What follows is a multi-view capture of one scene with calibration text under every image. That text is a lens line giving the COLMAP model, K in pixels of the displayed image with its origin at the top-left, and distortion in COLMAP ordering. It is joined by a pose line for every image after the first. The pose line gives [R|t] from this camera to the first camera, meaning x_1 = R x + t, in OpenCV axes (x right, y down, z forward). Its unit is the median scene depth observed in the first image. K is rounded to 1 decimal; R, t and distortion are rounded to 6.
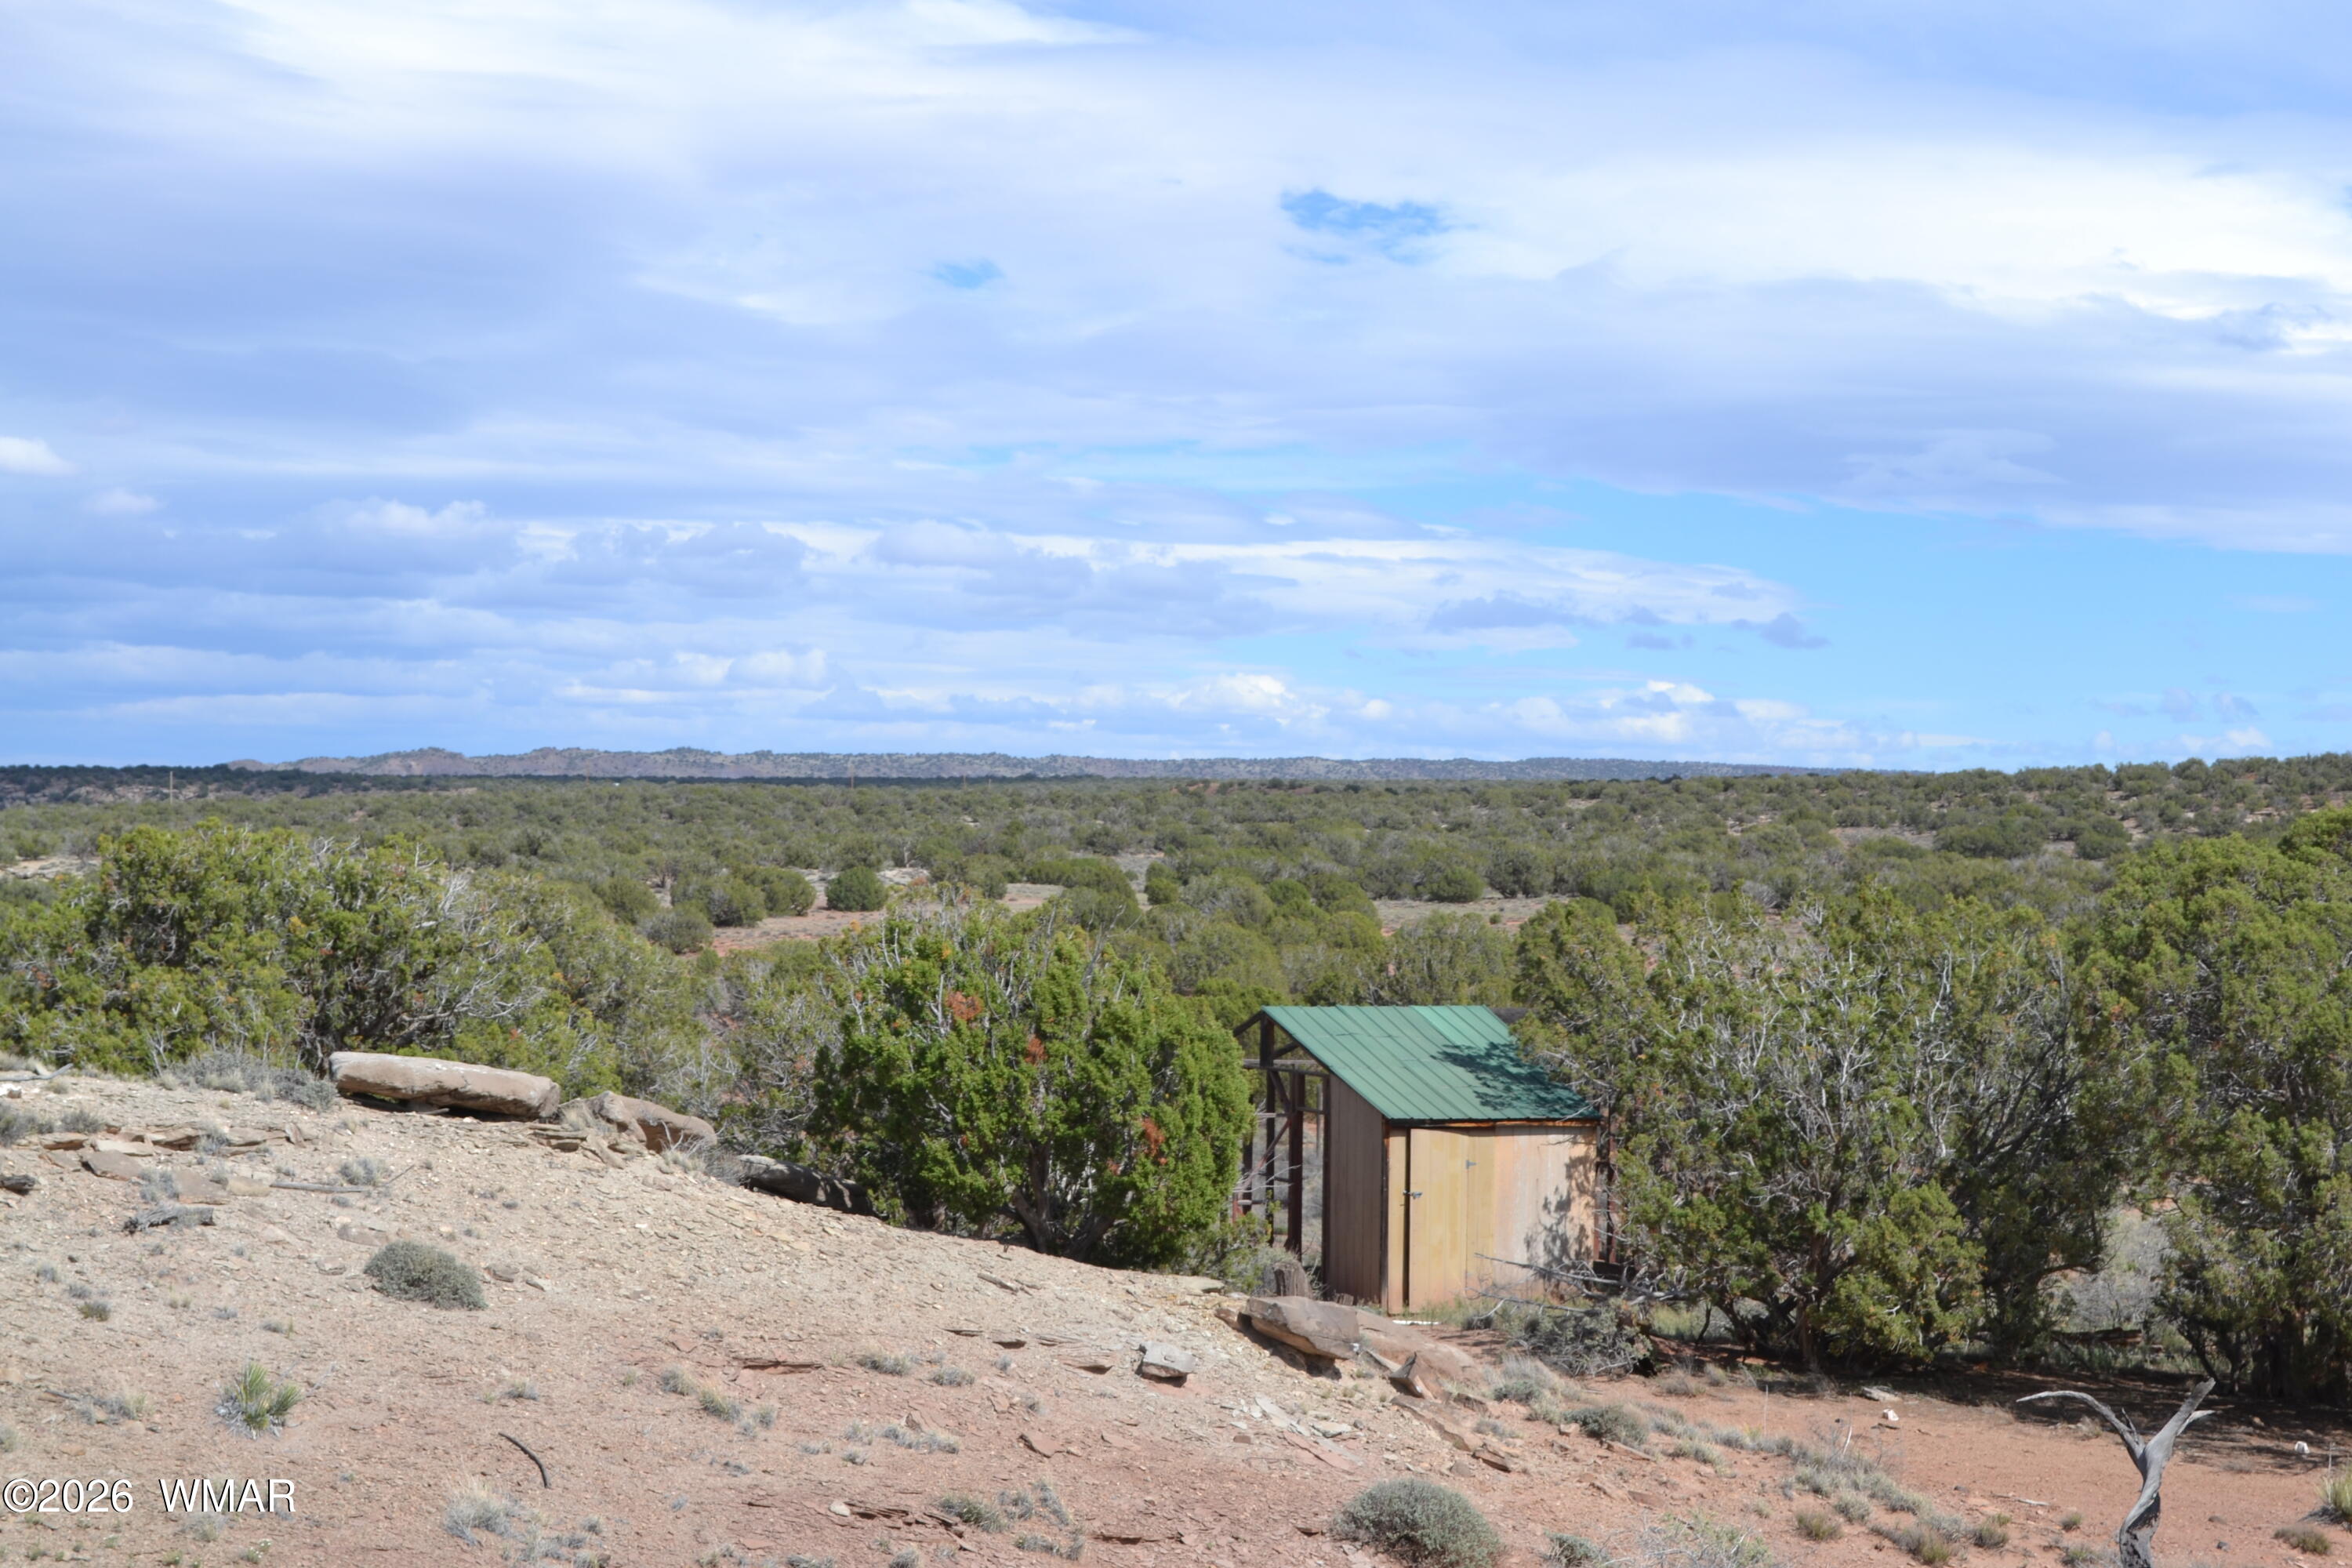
lens RADIAL K [[4200.0, 0, 1176.0], [0, 4200.0, 784.0], [0, 0, 1]] dist [-0.048705, -0.036188]
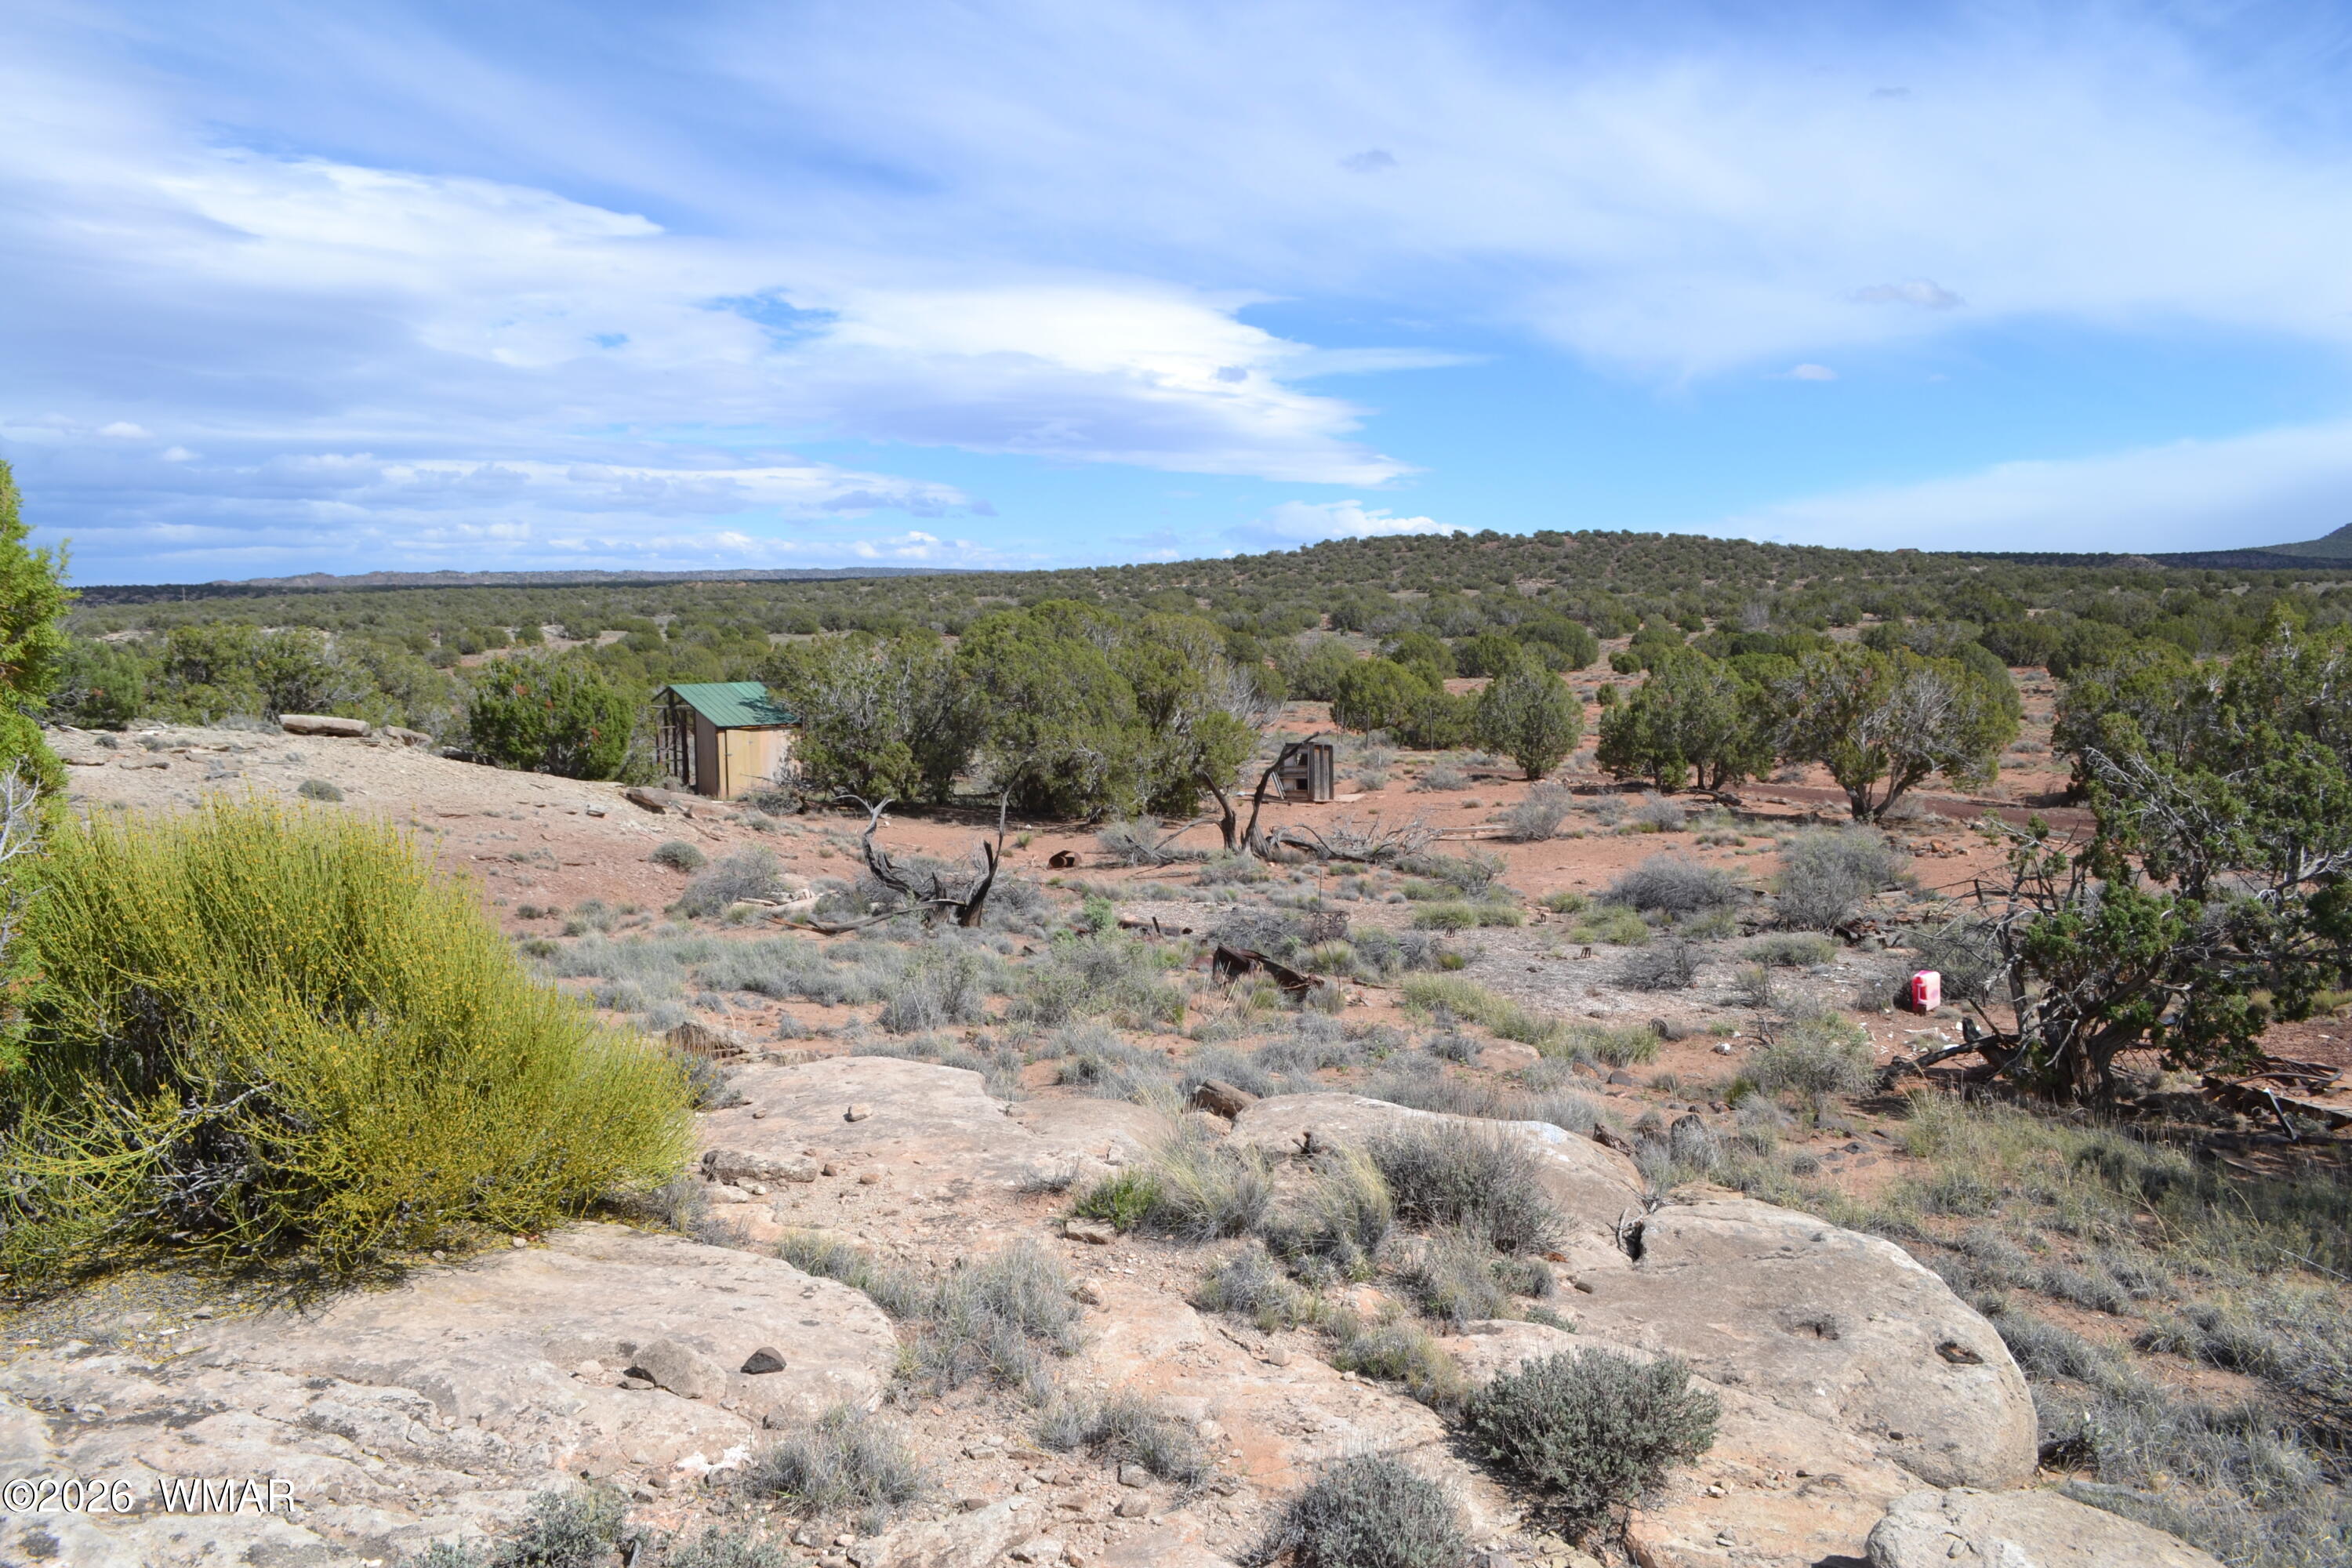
lens RADIAL K [[1853.5, 0, 1170.1], [0, 1853.5, 782.0], [0, 0, 1]] dist [-0.013936, 0.006174]
pose [[0.967795, -0.046167, 0.247471, 0.037219], [0.018641, 0.993484, 0.112439, -0.010627], [-0.251050, -0.104204, 0.962349, -0.191247]]
